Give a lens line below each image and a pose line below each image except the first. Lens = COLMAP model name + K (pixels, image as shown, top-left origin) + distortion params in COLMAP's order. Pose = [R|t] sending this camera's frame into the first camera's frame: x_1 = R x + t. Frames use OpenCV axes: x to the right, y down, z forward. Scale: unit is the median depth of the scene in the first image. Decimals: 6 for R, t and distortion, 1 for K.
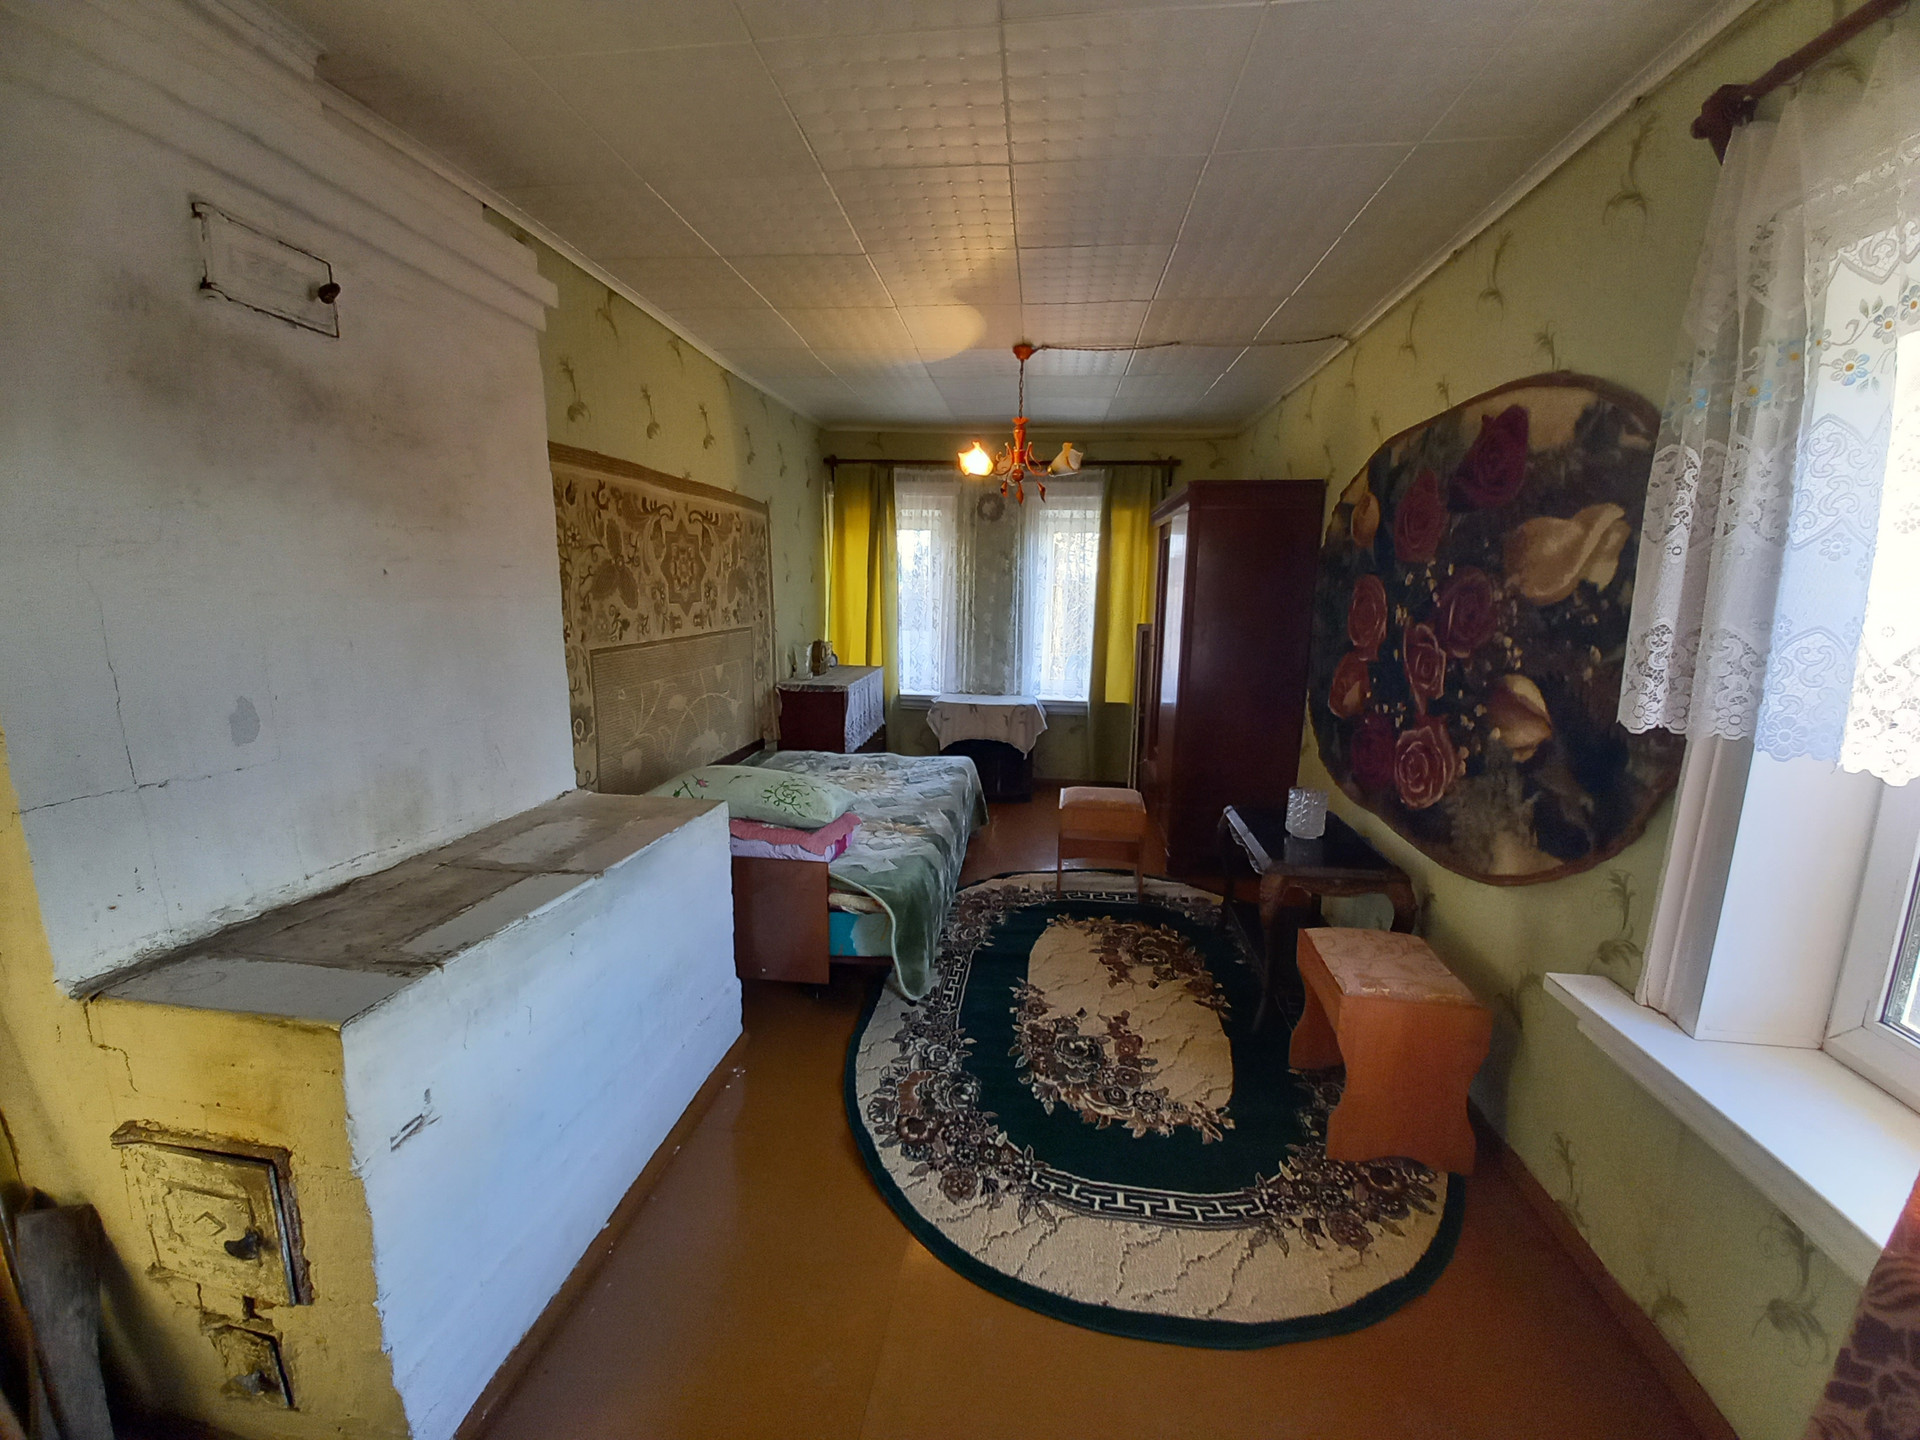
lens RADIAL K [[775.2, 0, 960.9], [0, 775.2, 715.8], [0, 0, 1]] dist [-0.000392, -0.000039]
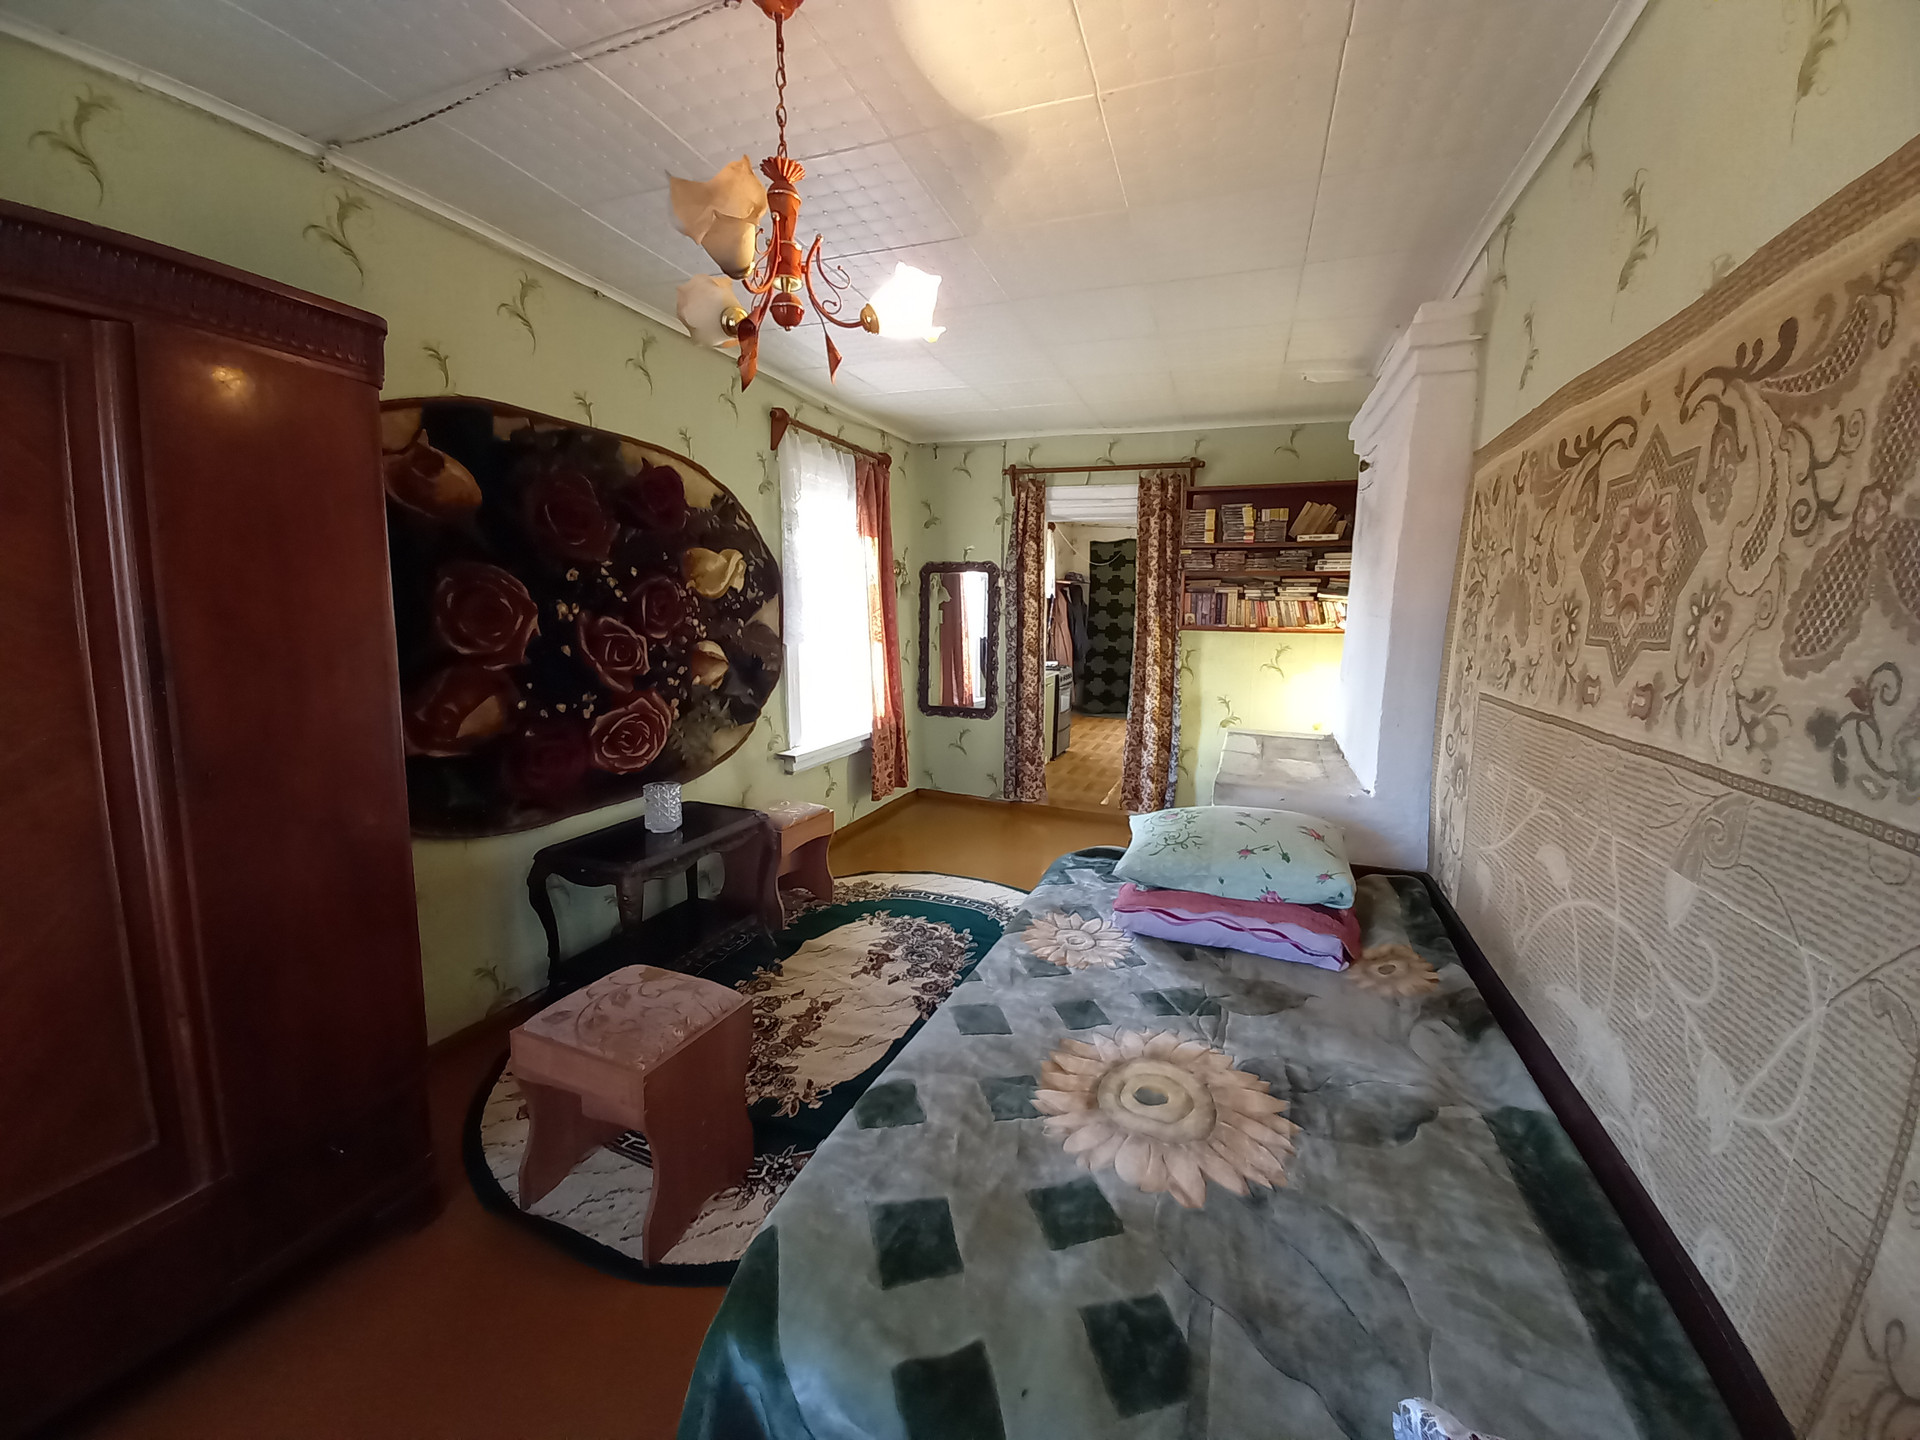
lens RADIAL K [[775.2, 0, 967.9], [0, 775.2, 715.2], [0, 0, 1]] dist [-0.000392, -0.000039]
pose [[-0.973836, -0.063315, 0.218252, -0.198262], [0.004583, 0.954737, 0.297417, -0.366446], [-0.227204, 0.290636, -0.929467, 2.293613]]
